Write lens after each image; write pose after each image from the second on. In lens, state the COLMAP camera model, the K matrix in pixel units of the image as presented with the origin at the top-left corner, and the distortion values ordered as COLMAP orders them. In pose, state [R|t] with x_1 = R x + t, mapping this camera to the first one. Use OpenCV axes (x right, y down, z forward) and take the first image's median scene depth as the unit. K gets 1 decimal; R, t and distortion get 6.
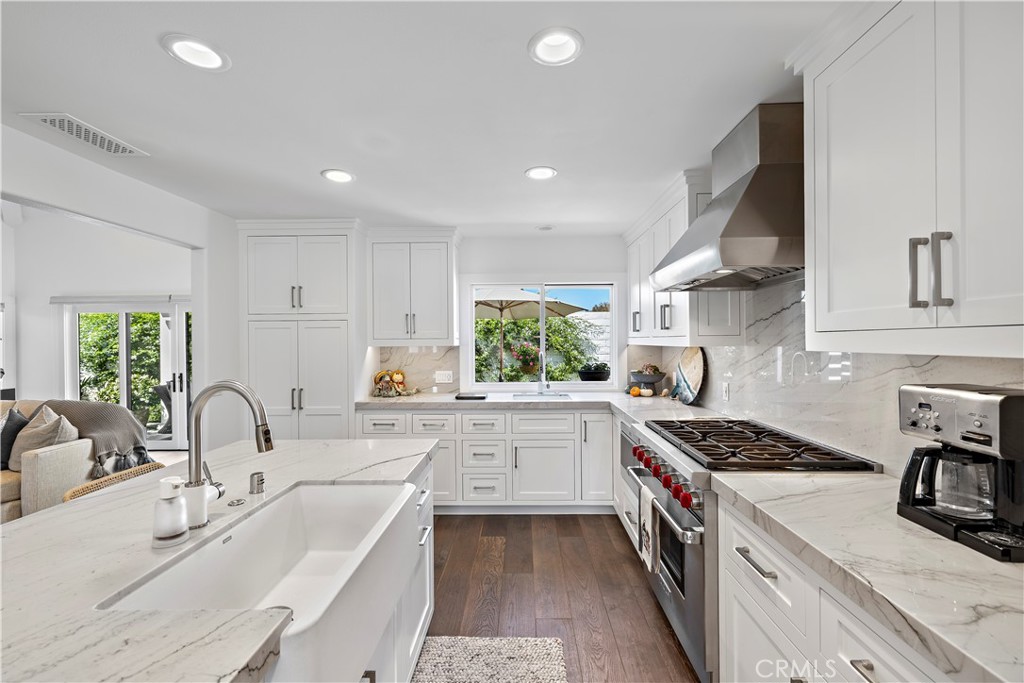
lens RADIAL K [[432.0, 0, 514.7], [0, 432.0, 339.9], [0, 0, 1]] dist [0.002944, 0.000328]
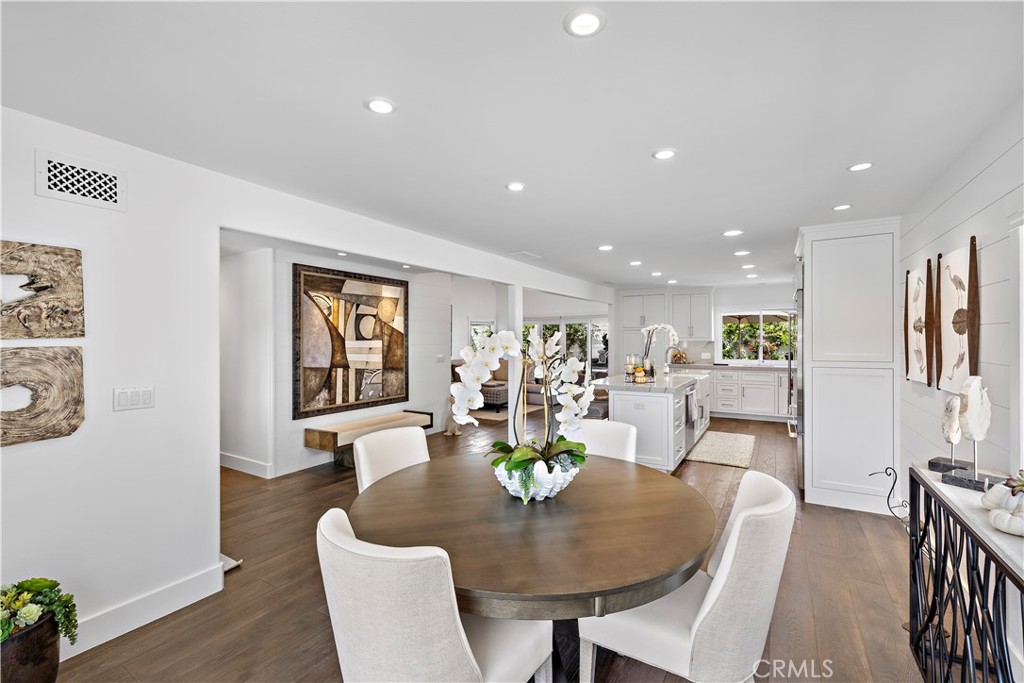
lens RADIAL K [[432.0, 0, 514.7], [0, 432.0, 339.9], [0, 0, 1]] dist [0.002944, 0.000328]
pose [[0.865037, 0.004478, -0.501688, 0.087655], [-0.001515, 0.999979, 0.006314, -0.003869], [0.501706, -0.004702, 0.865026, -1.333980]]
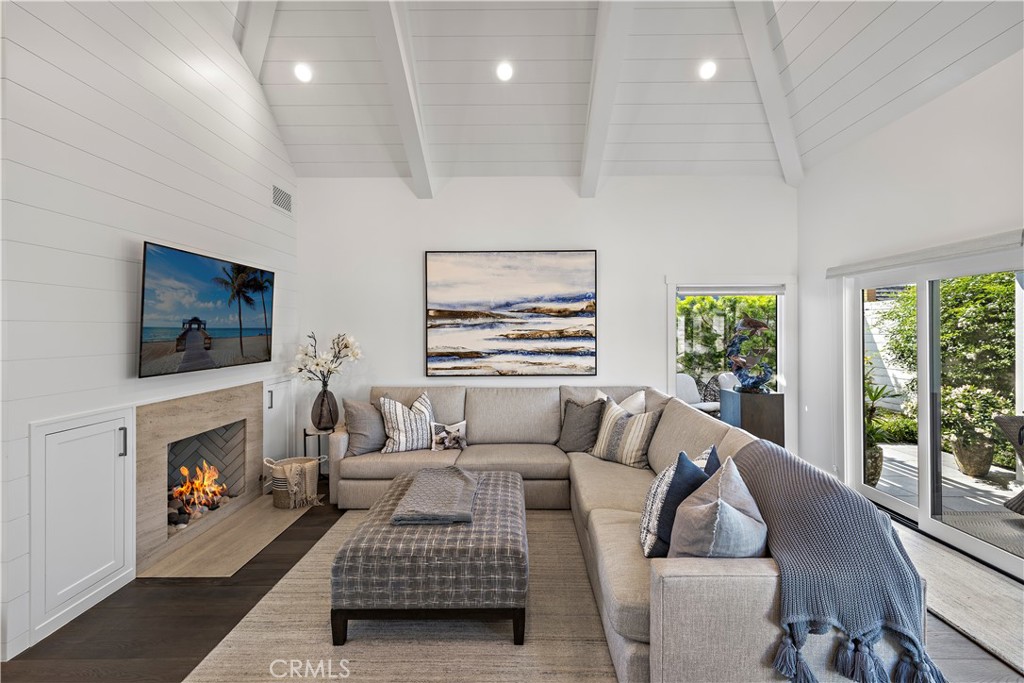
lens RADIAL K [[443.6, 0, 515.2], [0, 443.6, 331.6], [0, 0, 1]] dist [0.002558, 0.000269]
pose [[0.018655, 0.009237, -0.999783, -0.521418], [0.004223, 0.999948, 0.009317, -0.009723], [0.999817, -0.004396, 0.018615, 0.699516]]
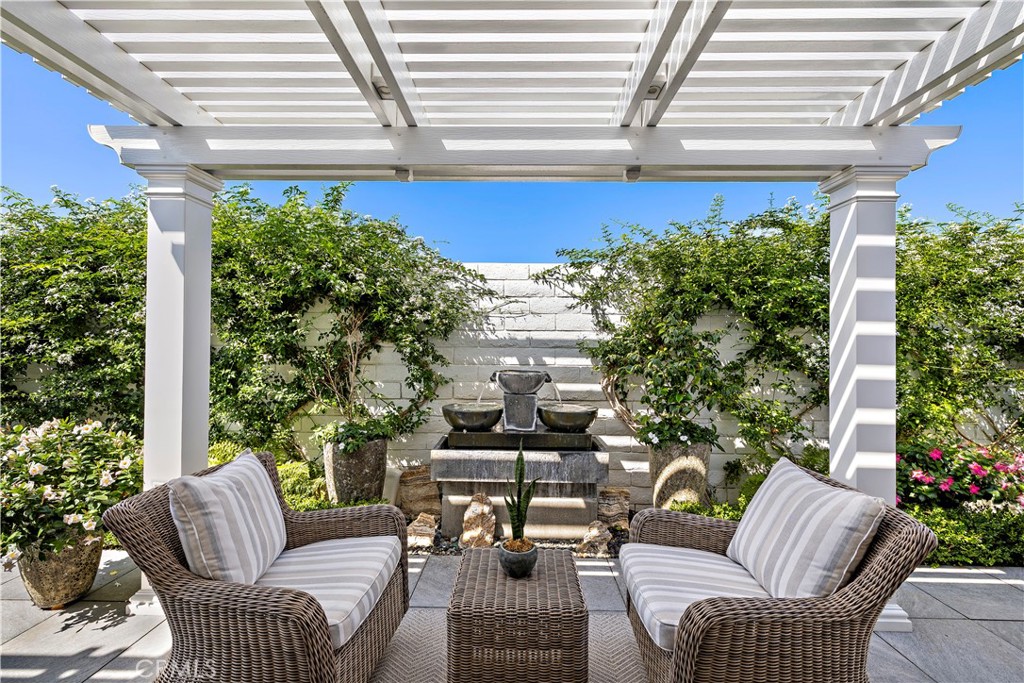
lens RADIAL K [[432.0, 0, 514.7], [0, 432.0, 339.9], [0, 0, 1]] dist [0.002944, 0.000328]
pose [[0.999657, 0.017695, 0.019299, -1.160732], [-0.017564, 0.999821, -0.006964, 0.045822], [-0.019418, 0.006622, 0.999790, 1.418724]]
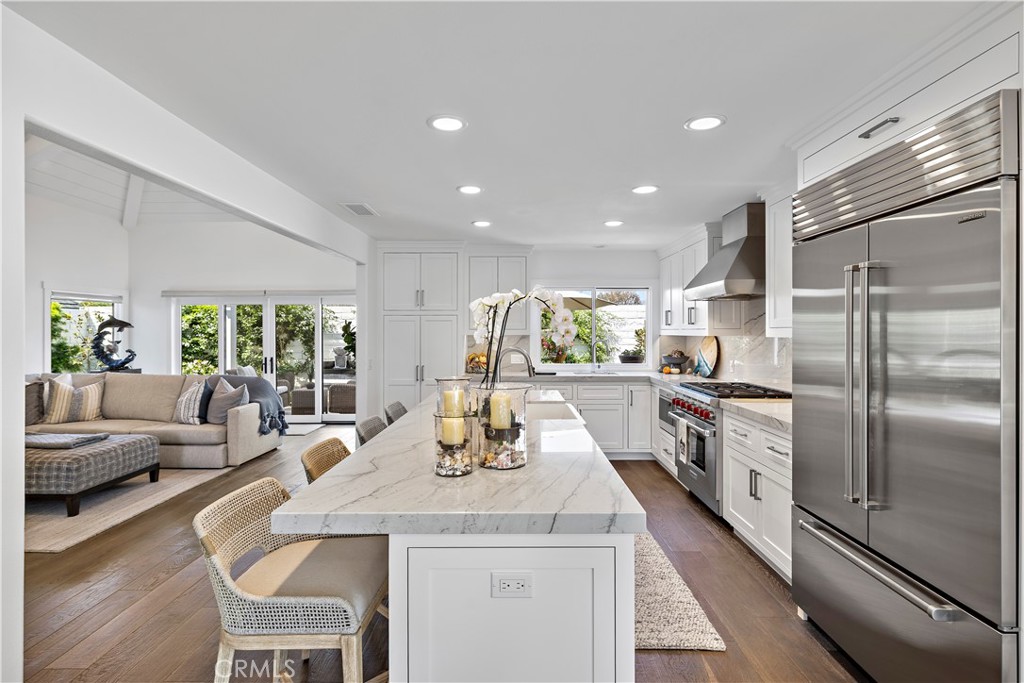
lens RADIAL K [[494.4, 0, 511.7], [0, 494.4, 330.1], [0, 0, 1]] dist [-0.001081, 0.000568]
pose [[0.999897, 0.007242, 0.012427, -0.210565], [-0.007223, 0.999973, -0.001573, 0.001618], [-0.012438, 0.001483, 0.999922, -0.500023]]
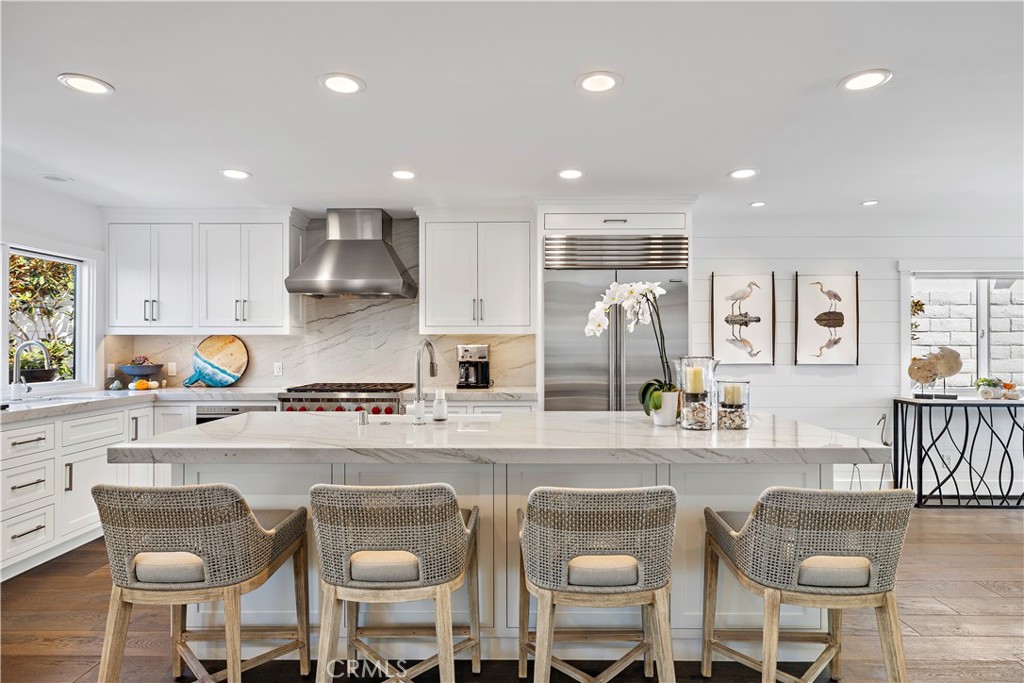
lens RADIAL K [[539.6, 0, 512.0], [0, 539.6, 341.5], [0, 0, 1]] dist [0.002539, 0.000405]
pose [[-0.007998, 0.015154, 0.999853, -0.860814], [-0.001239, 0.999884, -0.015165, 0.041144], [-0.999967, -0.001360, -0.007979, 0.201285]]
